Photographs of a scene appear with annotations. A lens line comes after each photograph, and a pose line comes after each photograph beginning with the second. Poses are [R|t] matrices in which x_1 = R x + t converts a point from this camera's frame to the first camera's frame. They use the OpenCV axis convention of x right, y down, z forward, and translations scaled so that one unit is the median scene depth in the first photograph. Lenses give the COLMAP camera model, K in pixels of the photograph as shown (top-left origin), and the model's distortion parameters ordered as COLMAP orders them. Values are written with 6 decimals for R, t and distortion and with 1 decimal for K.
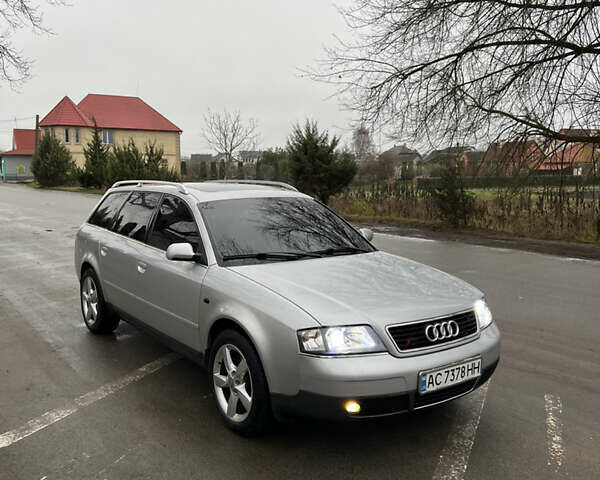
lens RADIAL K [[597.1, 0, 296.5], [0, 597.1, 252.1], [0, 0, 1]] dist [0.114793, -0.195437]
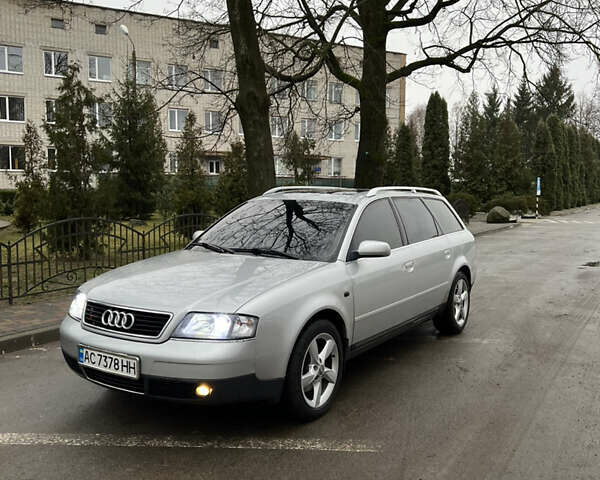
lens RADIAL K [[597.1, 0, 296.5], [0, 597.1, 252.1], [0, 0, 1]] dist [0.114793, -0.195437]
pose [[0.357890, 0.102677, -0.928101, 1.273972], [-0.139257, 0.988690, 0.055680, -0.081685], [0.923321, 0.109317, 0.368141, 0.872878]]
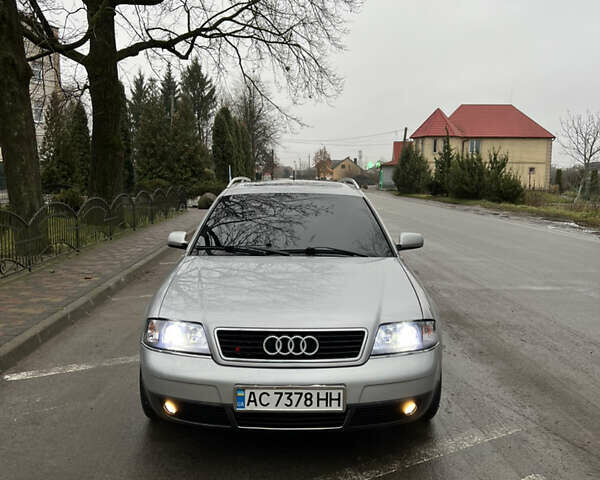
lens RADIAL K [[597.1, 0, 296.5], [0, 597.1, 252.1], [0, 0, 1]] dist [0.114793, -0.195437]
pose [[0.818575, 0.079390, -0.568886, 0.704292], [-0.088520, 0.996007, 0.011625, -0.010898], [0.567538, 0.040841, 0.822334, 0.299557]]
